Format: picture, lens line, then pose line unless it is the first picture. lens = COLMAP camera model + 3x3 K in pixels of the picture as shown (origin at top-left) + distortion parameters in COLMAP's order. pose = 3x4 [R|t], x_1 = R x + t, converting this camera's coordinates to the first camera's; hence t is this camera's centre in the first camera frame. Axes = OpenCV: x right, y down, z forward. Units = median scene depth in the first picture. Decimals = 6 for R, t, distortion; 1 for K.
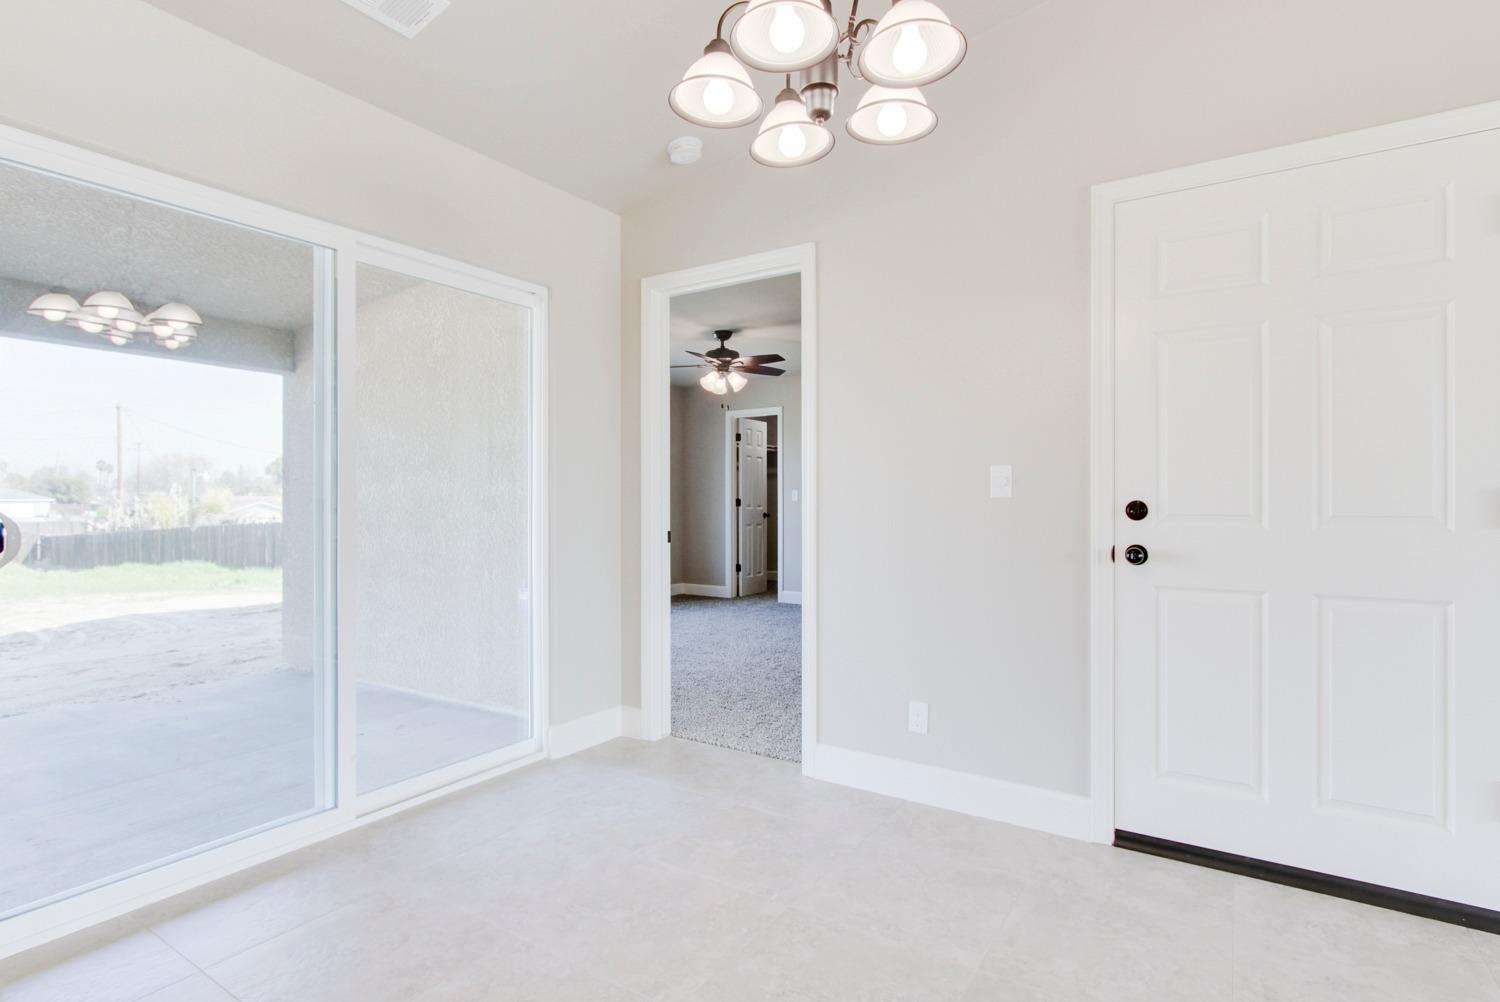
lens RADIAL K [[747.4, 0, 748.6], [0, 747.4, 502.3], [0, 0, 1]] dist [-0.005144, 0.000170]
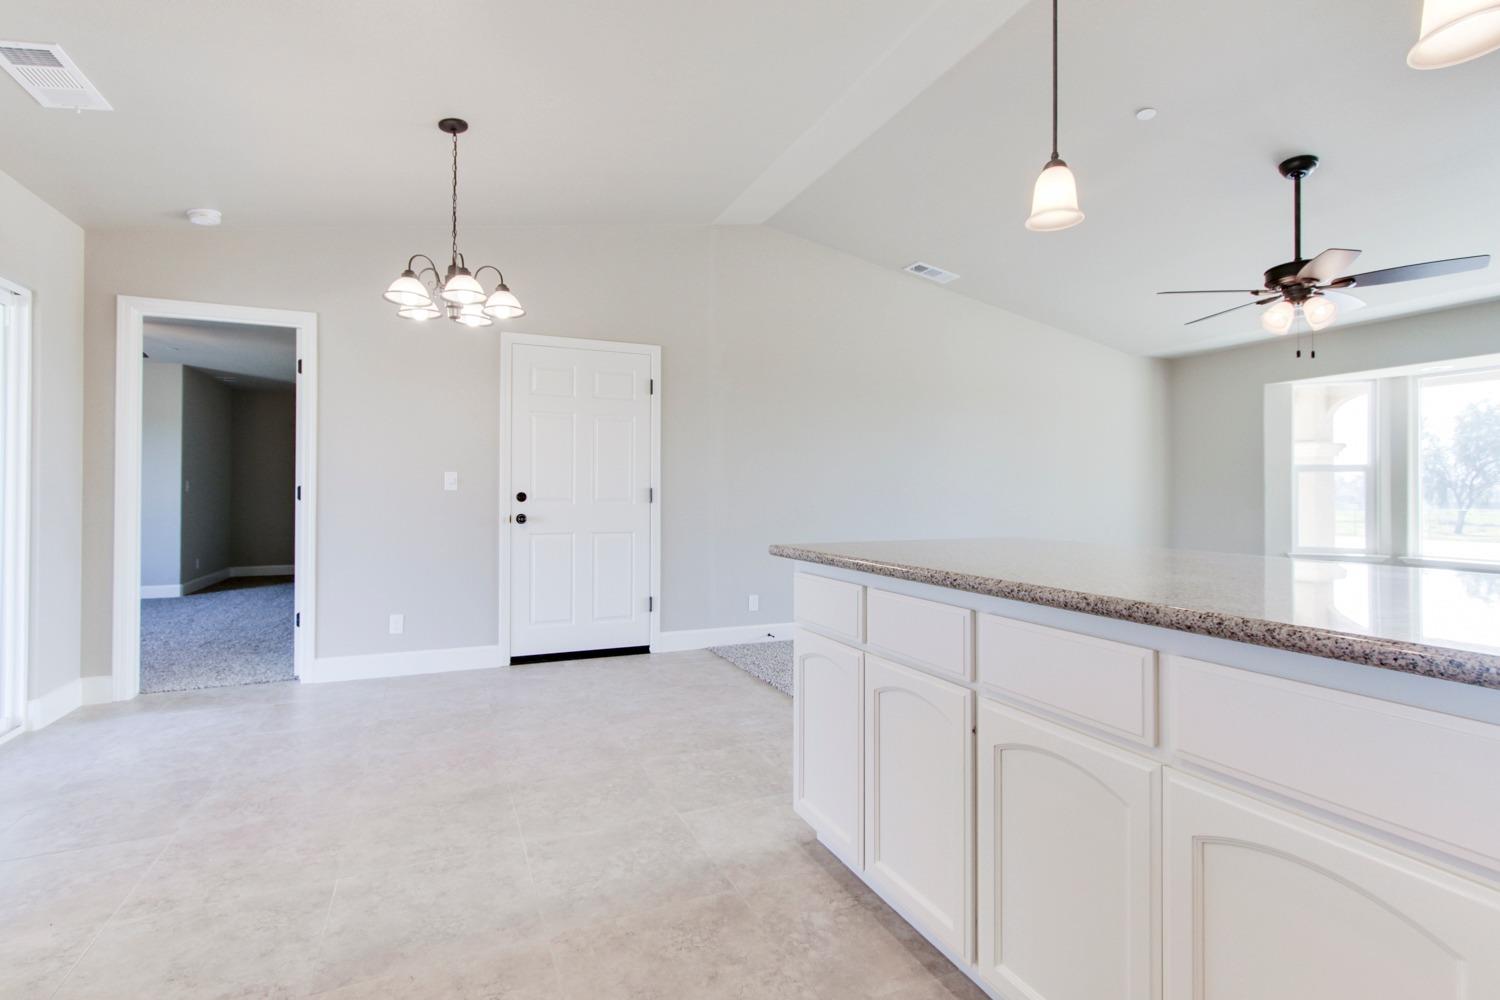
lens RADIAL K [[690.7, 0, 750.0], [0, 690.7, 493.2], [0, 0, 1]] dist [0.012862, -0.001234]
pose [[0.531890, 0.002878, 0.846808, -0.563995], [-0.002885, 0.999995, -0.001586, 0.001170], [-0.846808, -0.001600, 0.531896, -0.403009]]
